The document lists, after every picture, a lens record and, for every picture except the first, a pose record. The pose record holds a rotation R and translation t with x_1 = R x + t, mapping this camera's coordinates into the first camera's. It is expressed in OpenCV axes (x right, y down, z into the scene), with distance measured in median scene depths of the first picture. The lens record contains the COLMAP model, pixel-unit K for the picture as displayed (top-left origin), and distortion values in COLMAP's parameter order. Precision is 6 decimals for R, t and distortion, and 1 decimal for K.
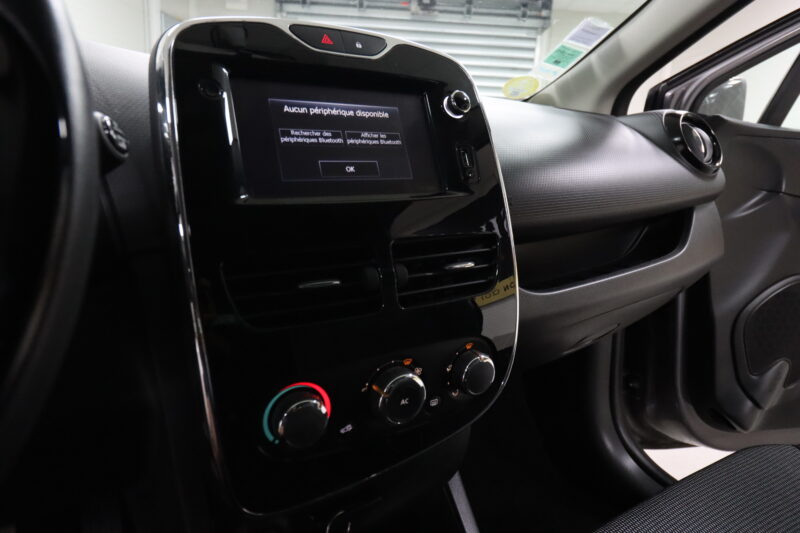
lens RADIAL K [[493.1, 0, 403.3], [0, 493.1, 260.0], [0, 0, 1]] dist [0.007255, -0.007015]
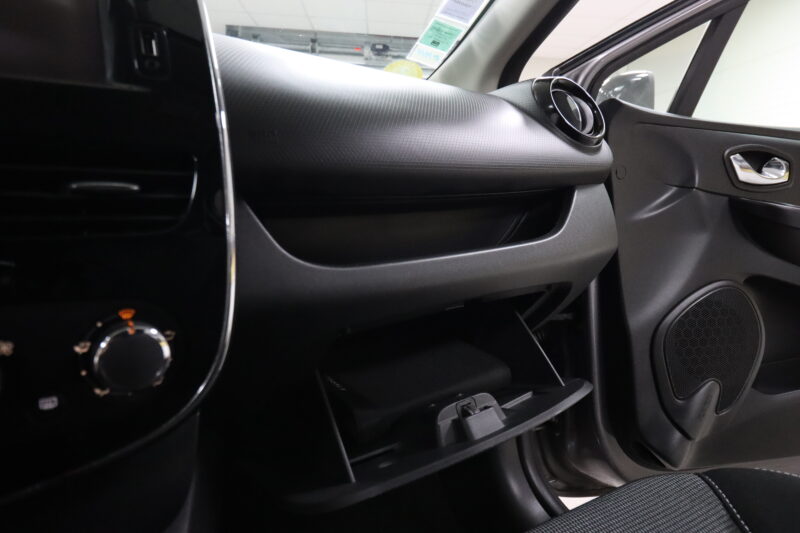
lens RADIAL K [[493.1, 0, 406.0], [0, 493.1, 263.3], [0, 0, 1]] dist [0.007255, -0.007015]
pose [[0.998197, -0.018859, 0.056990, 0.198822], [0.023977, 0.995608, -0.090499, 0.066245], [-0.055033, 0.091702, 0.994265, 0.162823]]
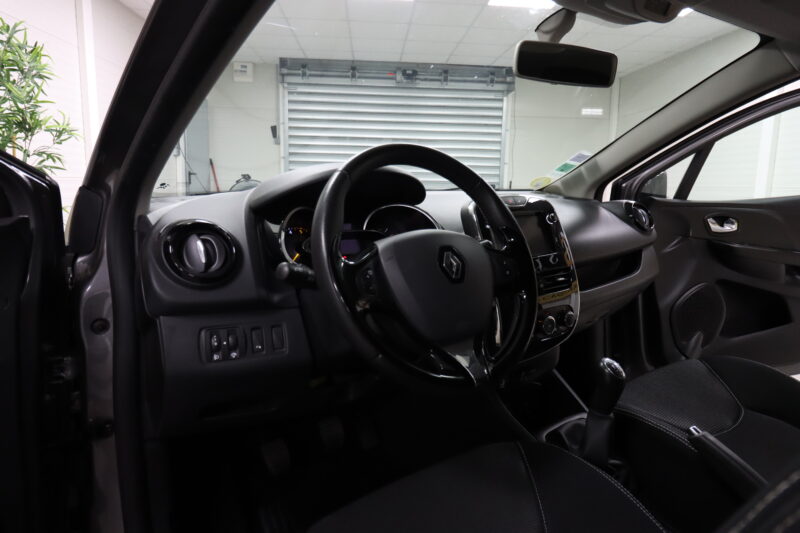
lens RADIAL K [[493.1, 0, 399.0], [0, 493.1, 260.9], [0, 0, 1]] dist [0.007255, -0.007015]
pose [[0.996996, -0.044429, 0.063450, -0.400740], [0.048992, 0.996182, -0.072264, 0.027462], [-0.059997, 0.075156, 0.995365, -0.711330]]
